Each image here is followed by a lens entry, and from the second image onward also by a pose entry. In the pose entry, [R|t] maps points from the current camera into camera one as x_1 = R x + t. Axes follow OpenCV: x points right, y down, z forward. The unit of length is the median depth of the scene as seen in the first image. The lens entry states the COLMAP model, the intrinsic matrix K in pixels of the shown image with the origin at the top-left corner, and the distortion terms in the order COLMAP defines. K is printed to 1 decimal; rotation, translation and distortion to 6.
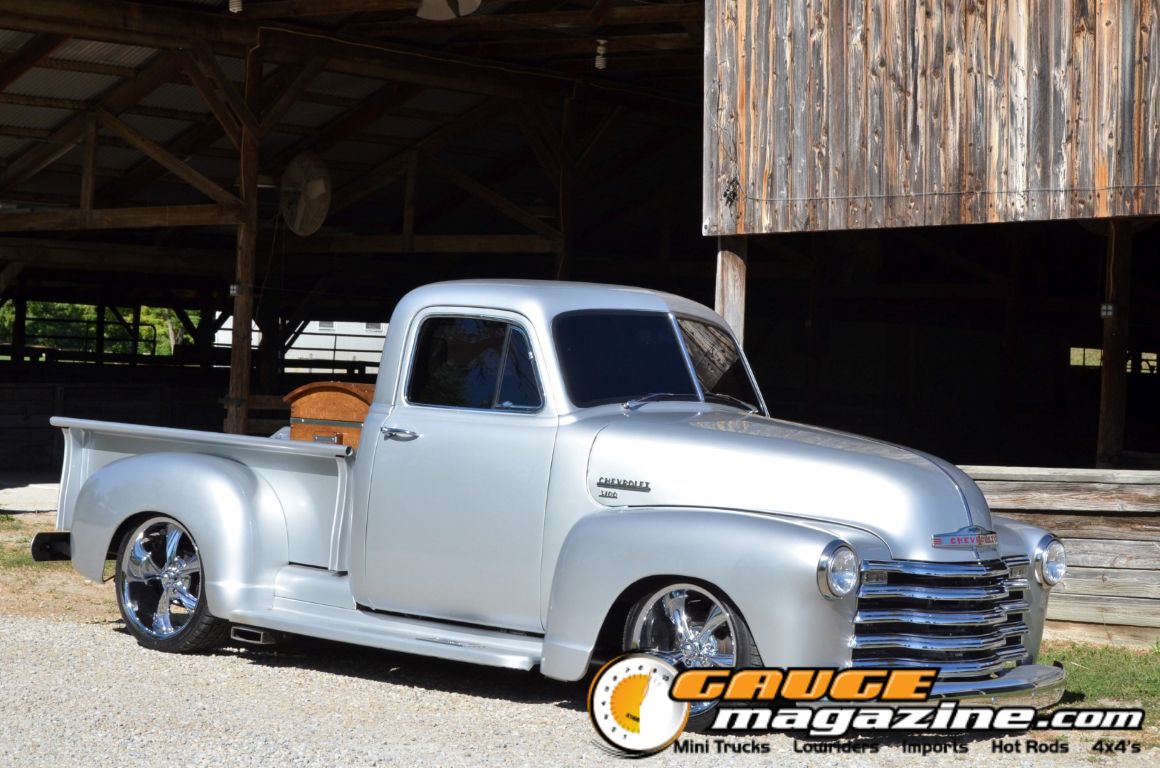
lens RADIAL K [[2575.5, 0, 553.9], [0, 2575.5, 398.9], [0, 0, 1]] dist [0.044535, 0.081623]
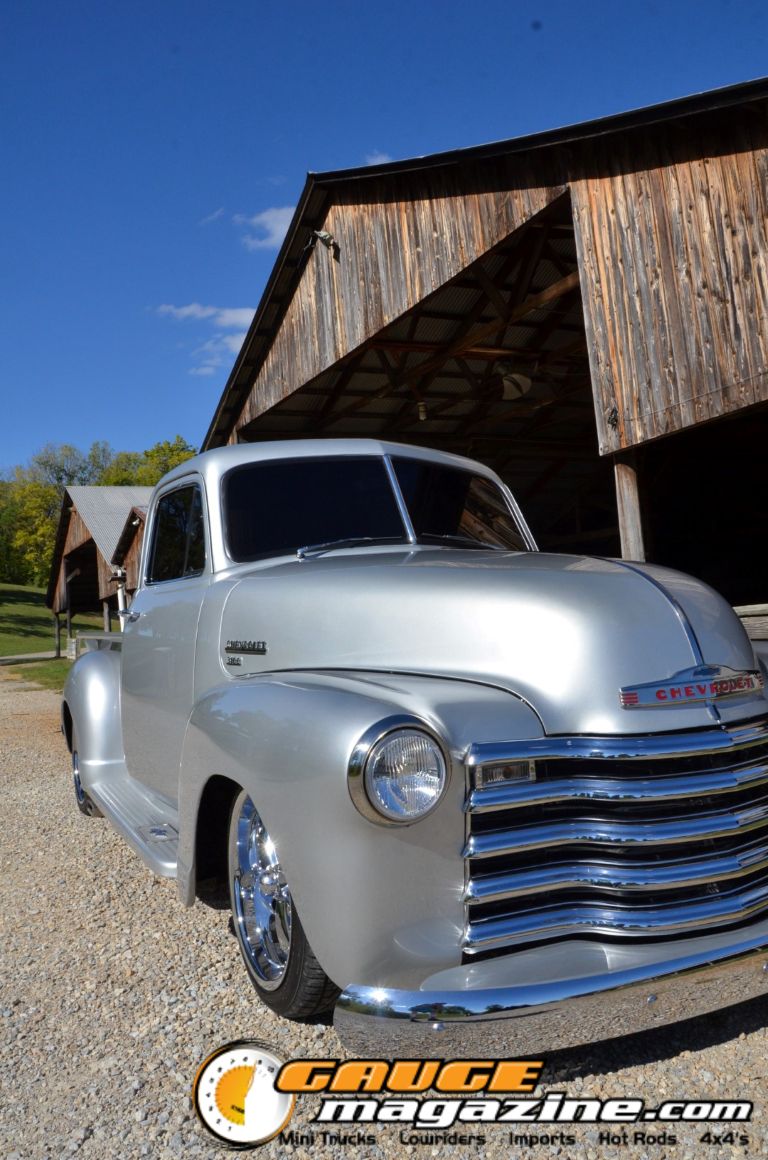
lens RADIAL K [[872.9, 0, 384.0], [0, 872.9, 578.6], [0, 0, 1]] dist [-0.043833, 0.001023]
pose [[0.921670, -0.116716, -0.370003, 0.125556], [0.096060, 0.992633, -0.073838, 0.026992], [0.375895, 0.032512, 0.926092, 0.574149]]
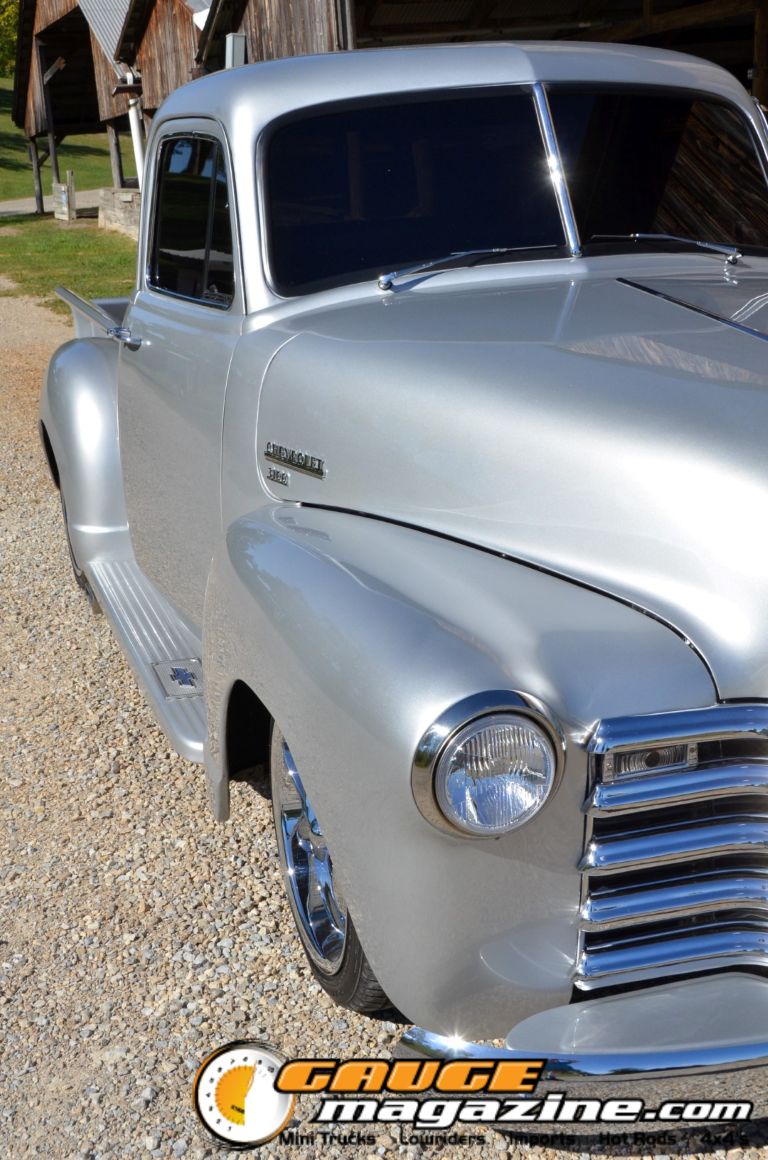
lens RADIAL K [[1480.8, 0, 354.7], [0, 1480.8, 597.3], [0, 0, 1]] dist [-0.033110, 0.024873]
pose [[0.851620, 0.058714, -0.520861, 0.143579], [0.094050, 0.960463, 0.262040, -0.012253], [0.515653, -0.272146, 0.812428, 0.568838]]
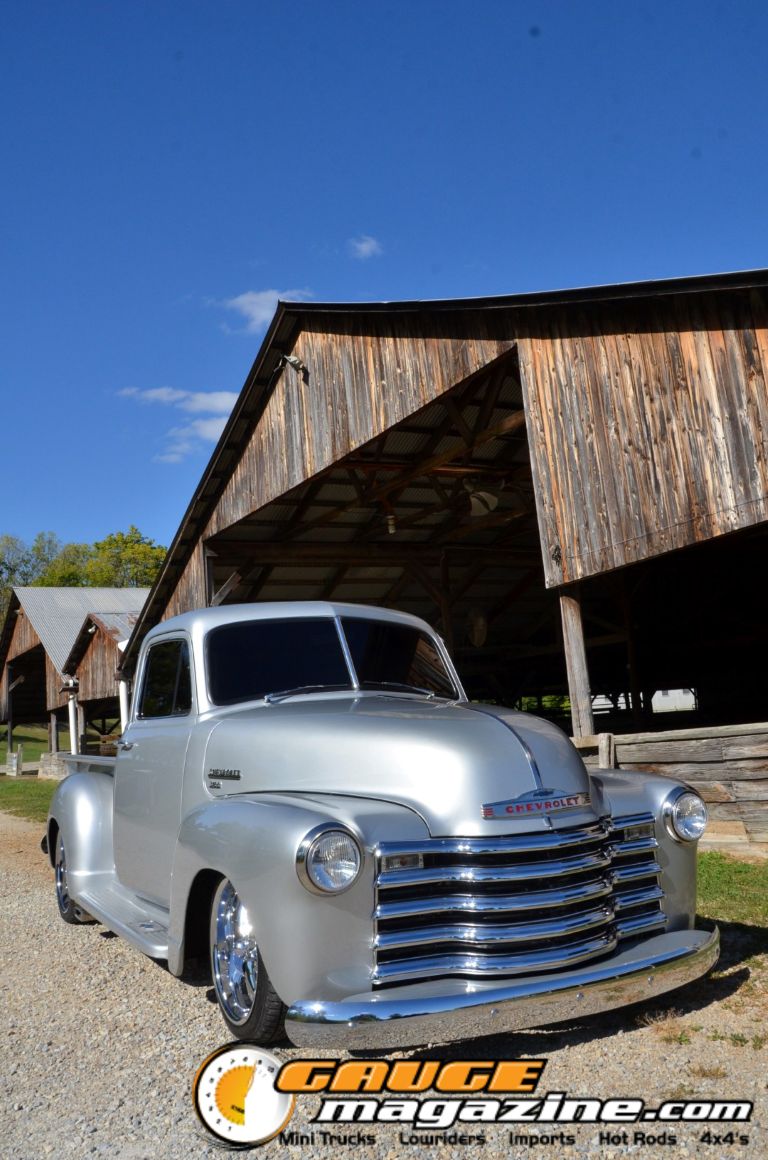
lens RADIAL K [[976.3, 0, 384.0], [0, 976.3, 580.0], [0, 0, 1]] dist [-0.054500, 0.014069]
pose [[0.930754, -0.151089, -0.332971, 0.171901], [0.095711, 0.979556, -0.176943, 0.023995], [0.352898, 0.132821, 0.926187, 0.485356]]
